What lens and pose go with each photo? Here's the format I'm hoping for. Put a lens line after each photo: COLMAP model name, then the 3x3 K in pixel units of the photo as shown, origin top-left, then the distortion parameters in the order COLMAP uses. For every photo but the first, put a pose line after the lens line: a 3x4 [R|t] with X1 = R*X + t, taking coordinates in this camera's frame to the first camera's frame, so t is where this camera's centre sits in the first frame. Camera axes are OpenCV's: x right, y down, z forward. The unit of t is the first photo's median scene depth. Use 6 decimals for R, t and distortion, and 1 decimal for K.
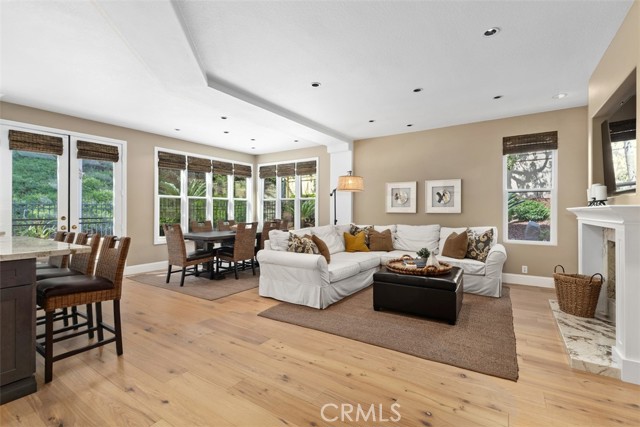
lens RADIAL K [[289.9, 0, 320.0], [0, 289.9, 213.5], [0, 0, 1]] dist [0.016498, -0.000356]
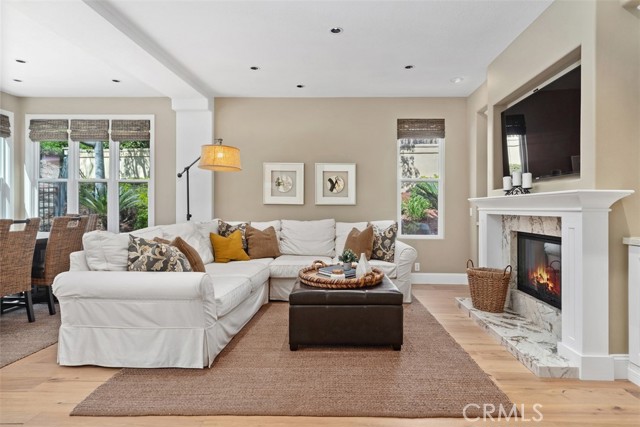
lens RADIAL K [[344.8, 0, 320.0], [0, 344.8, 213.5], [0, 0, 1]] dist [0.004383, 0.000693]
pose [[0.857209, -0.002697, 0.514961, -0.128904], [-0.001222, 0.999973, 0.007270, 0.020034], [-0.514967, -0.006861, 0.857183, 0.266517]]
